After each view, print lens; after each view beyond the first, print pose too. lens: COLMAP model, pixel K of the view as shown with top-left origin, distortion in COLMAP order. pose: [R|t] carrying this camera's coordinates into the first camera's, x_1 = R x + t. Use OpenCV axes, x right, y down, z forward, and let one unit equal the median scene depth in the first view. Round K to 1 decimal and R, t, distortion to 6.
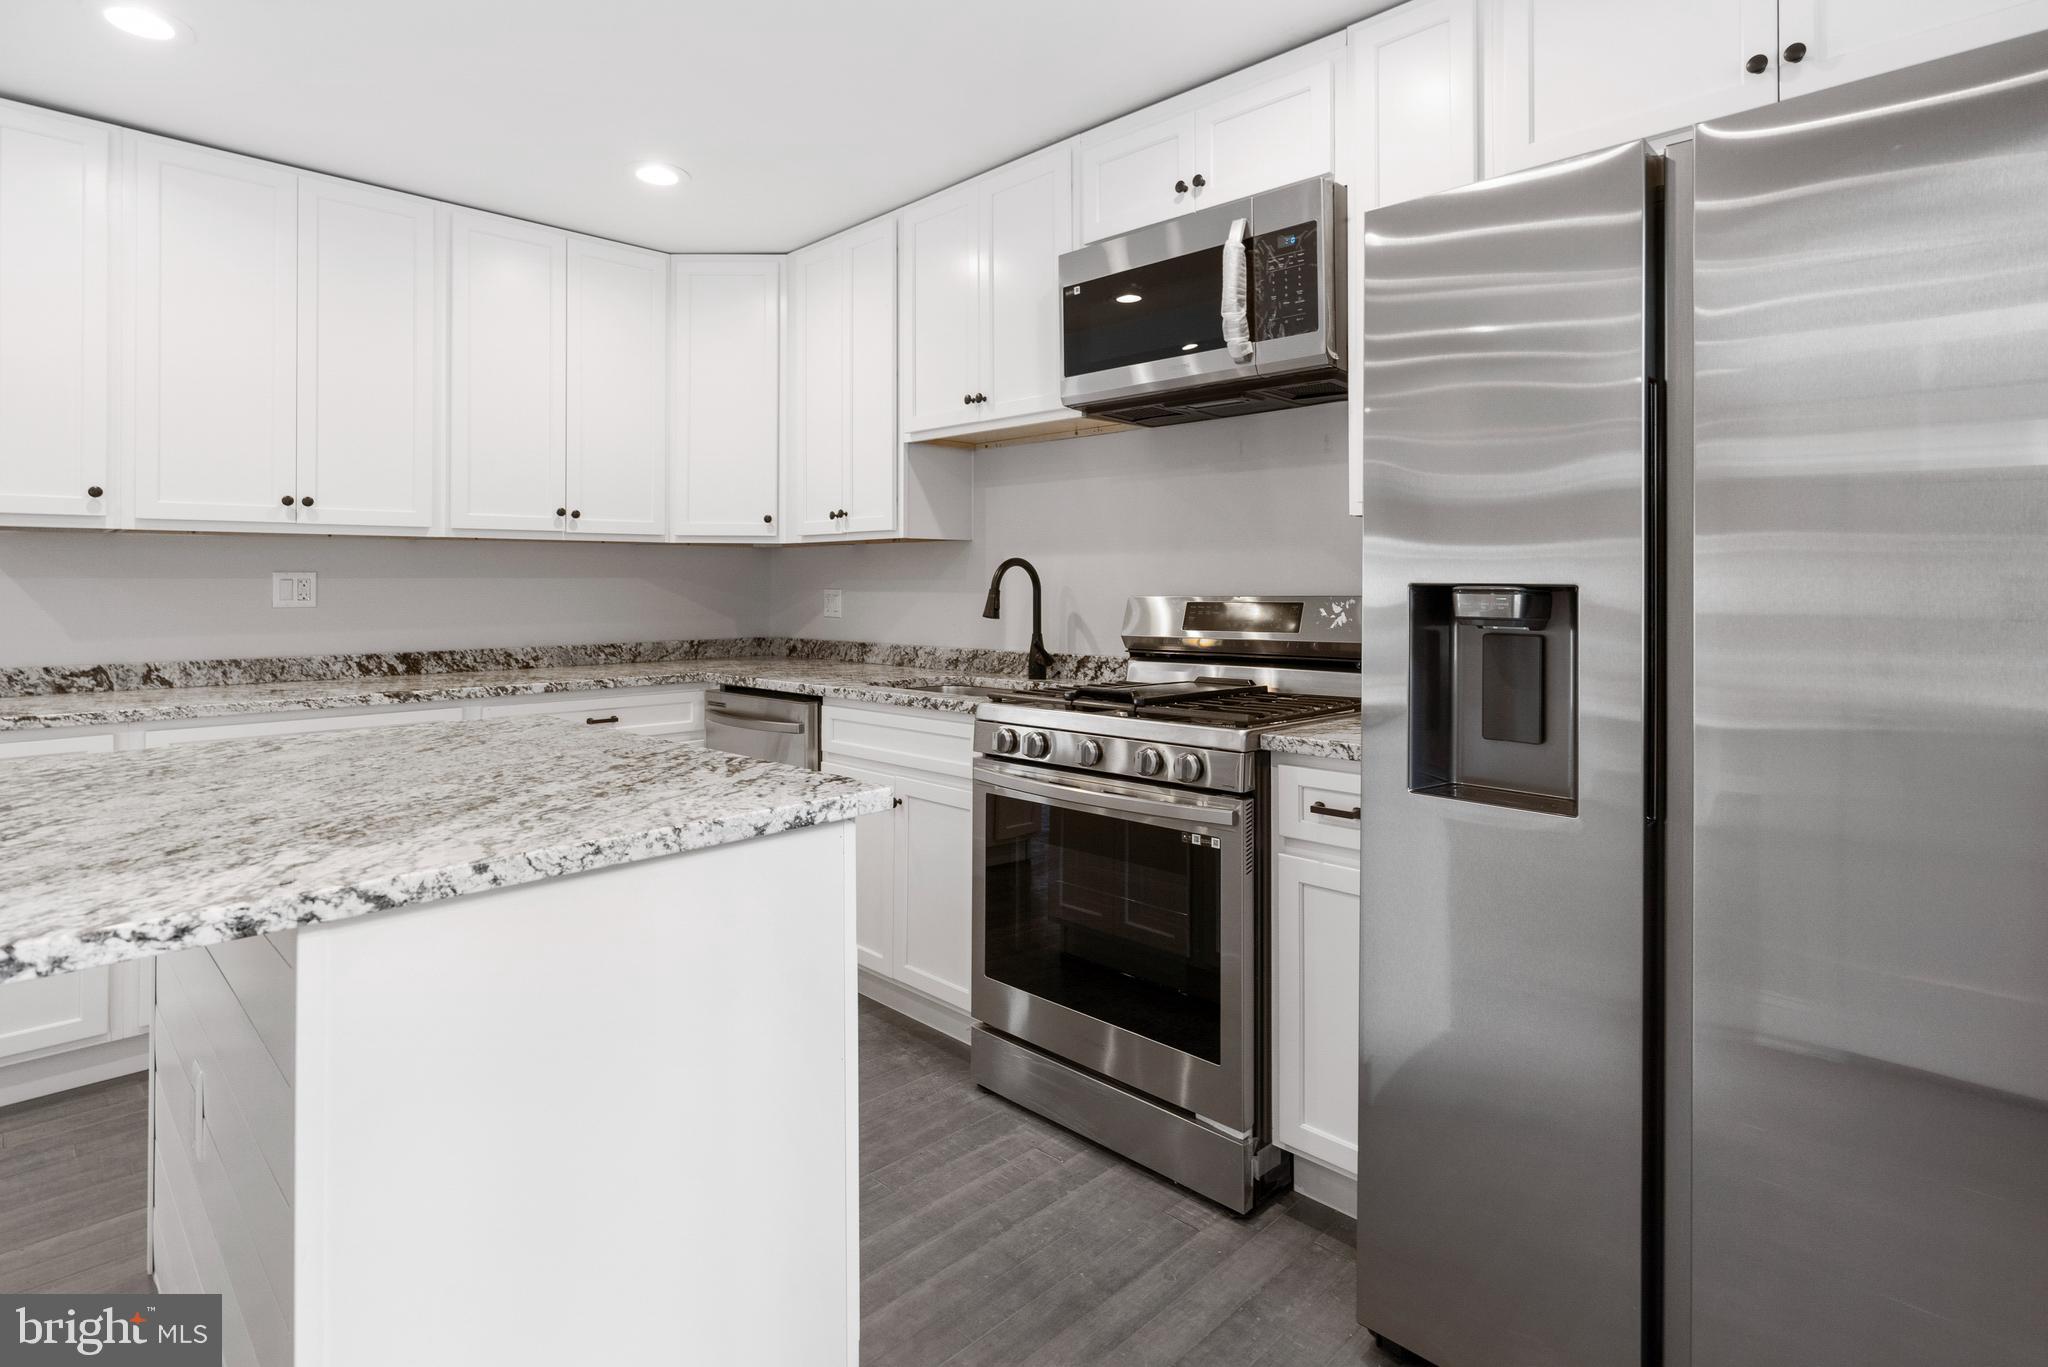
lens RADIAL K [[1028.1, 0, 1023.3], [0, 1028.1, 564.7], [0, 0, 1]] dist [-0.004242, -0.000497]
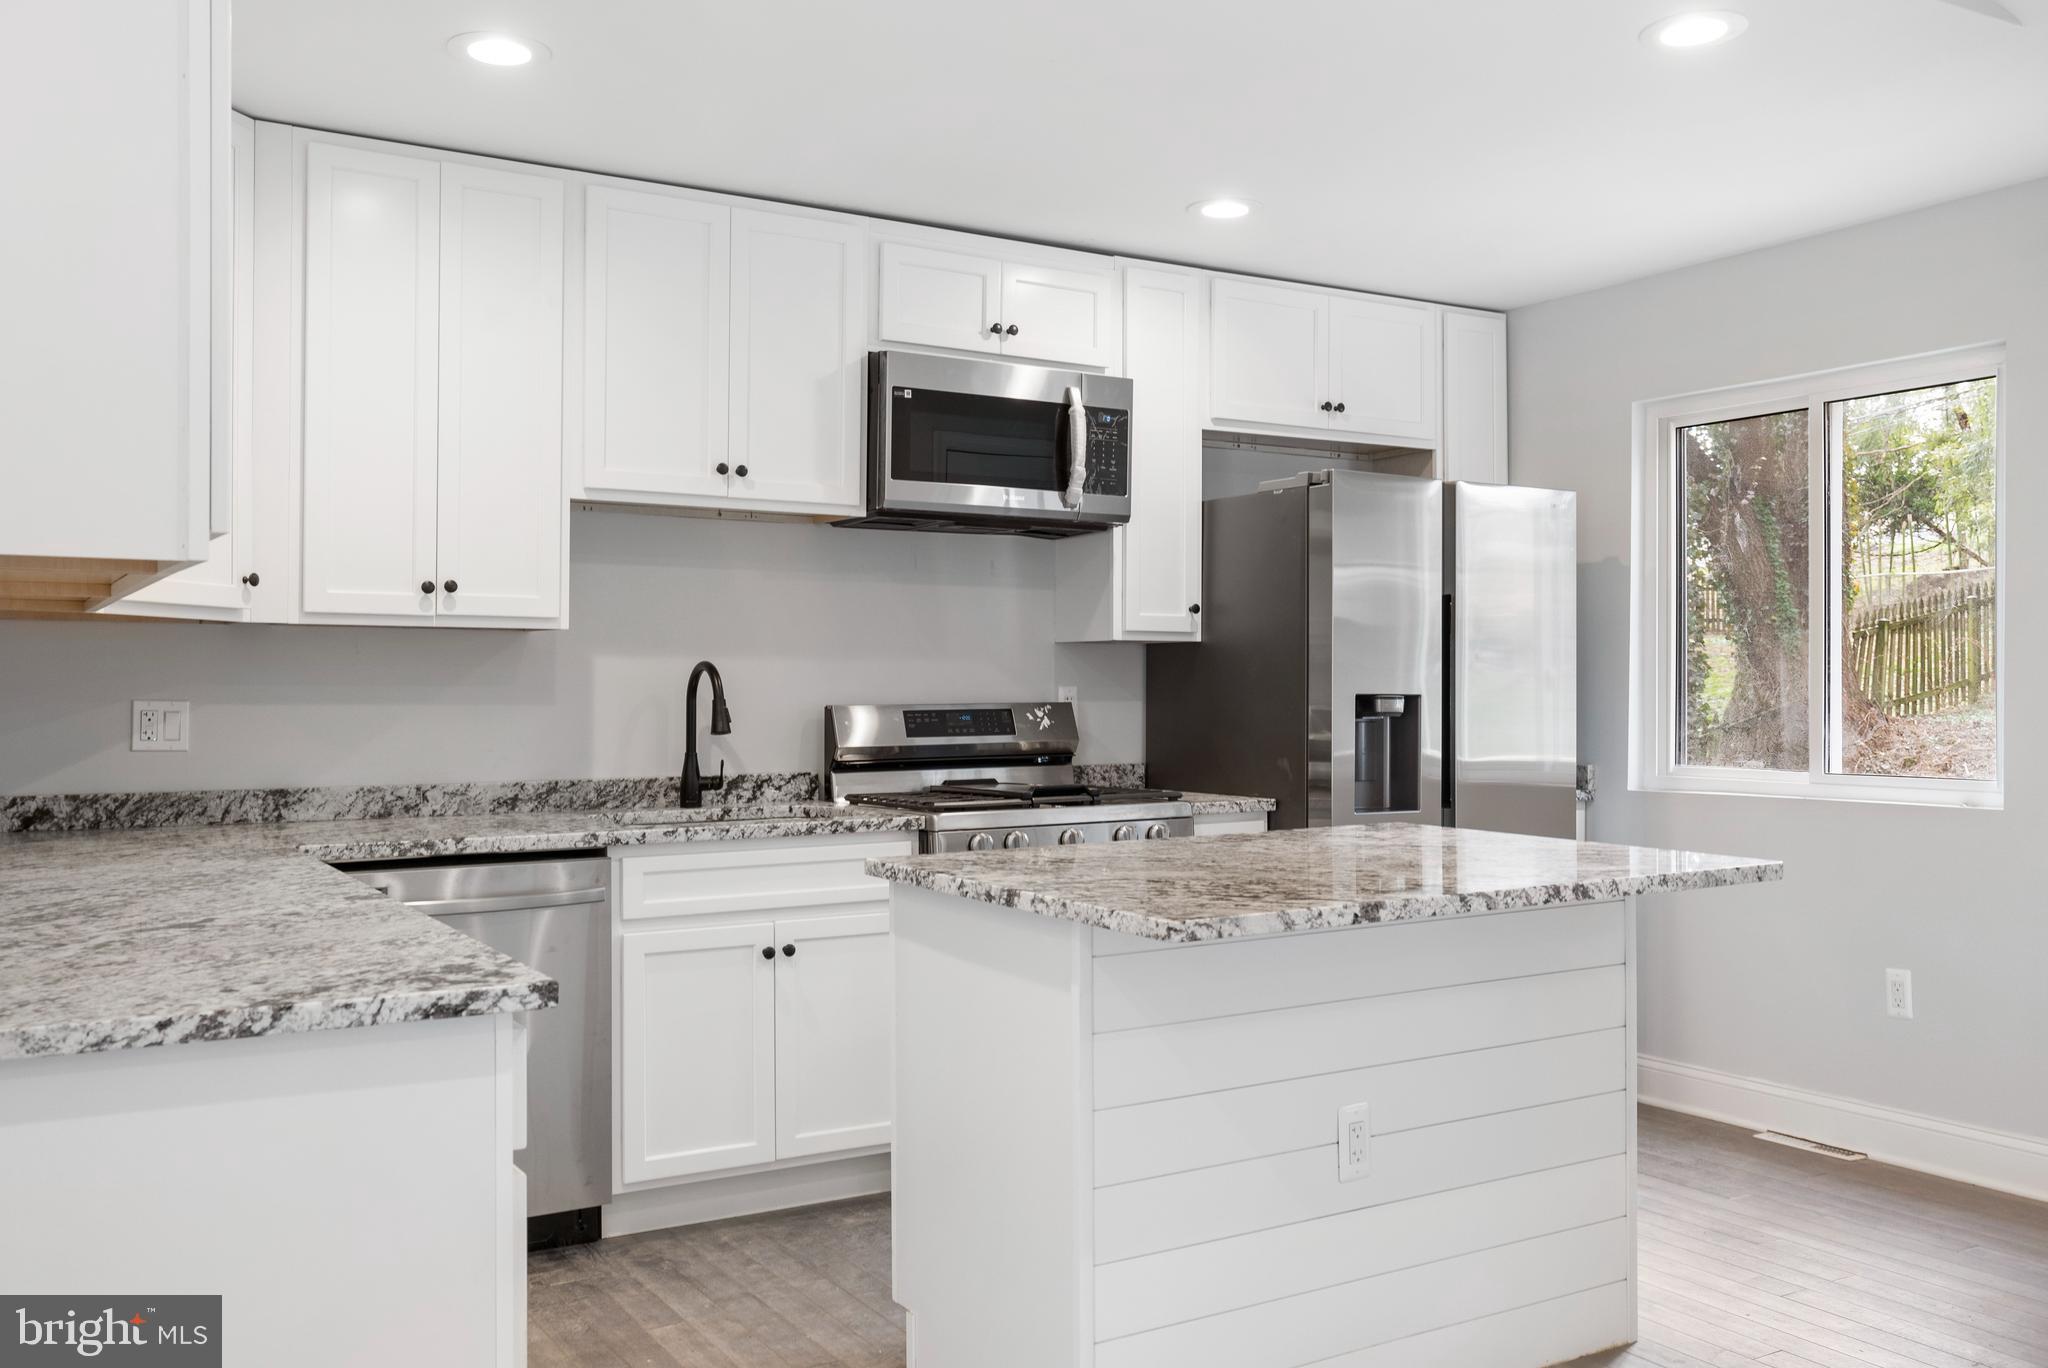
lens RADIAL K [[1763.6, 0, 1028.7], [0, 1763.6, 675.5], [0, 0, 1]] dist [0.001679, -0.001273]
pose [[0.242929, 0.005979, 0.970026, -1.336761], [-0.021221, 0.999774, -0.000848, 0.000777], [-0.969812, -0.020379, 0.243001, 0.408513]]
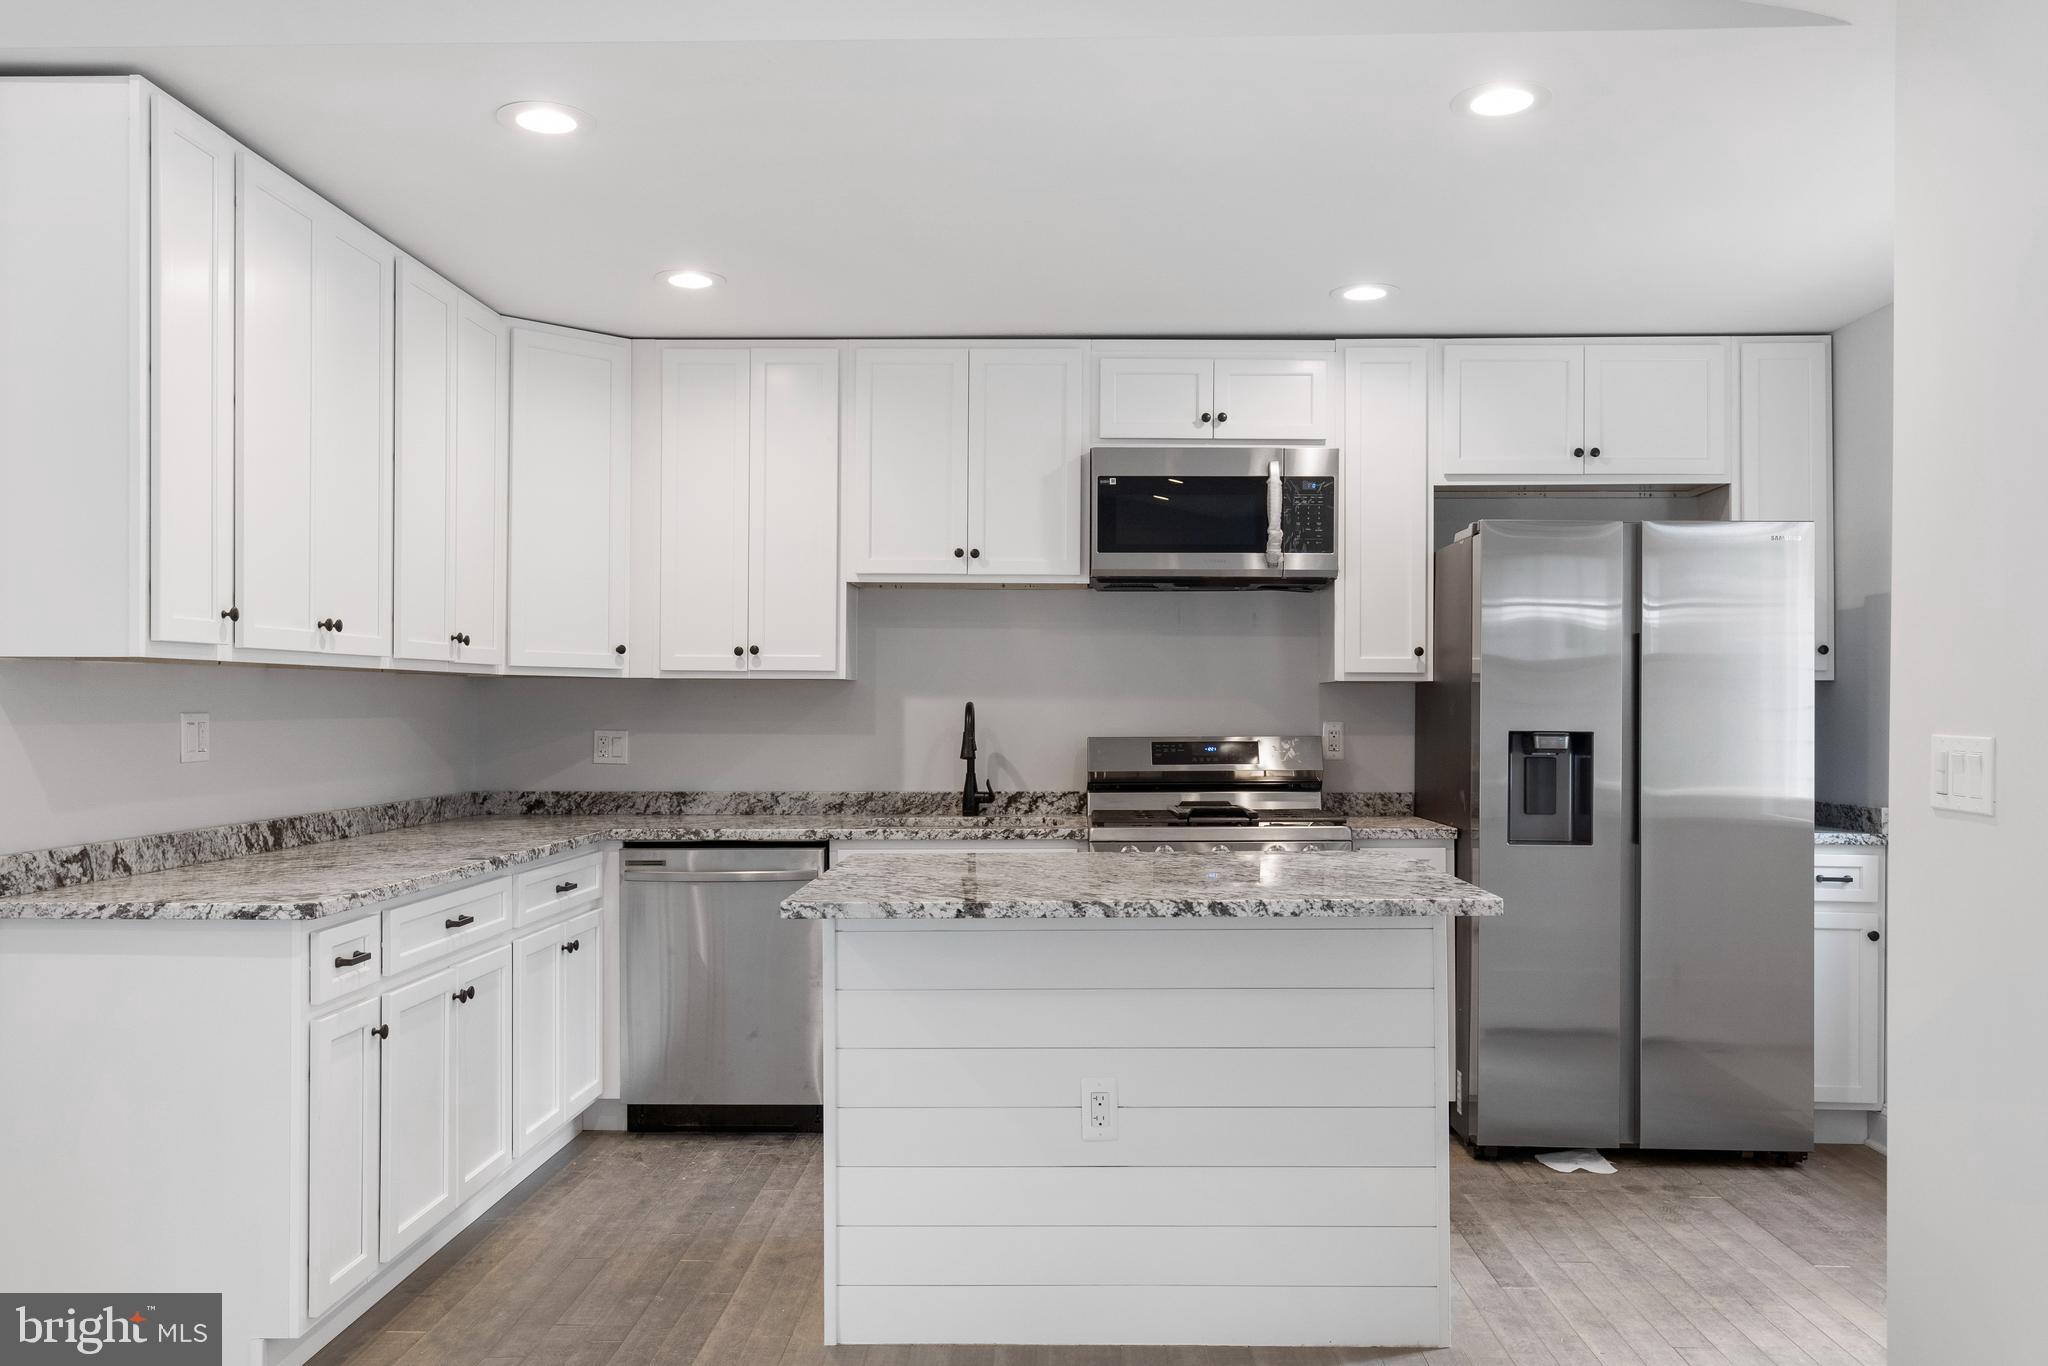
lens RADIAL K [[1606.8, 0, 1028.3], [0, 1606.8, 687.9], [0, 0, 1]] dist [0.000125, -0.002494]
pose [[0.727484, 0.012436, 0.686012, -1.115246], [-0.016673, 0.999861, -0.000444, -0.021480], [-0.685922, -0.011115, 0.727590, -0.250490]]
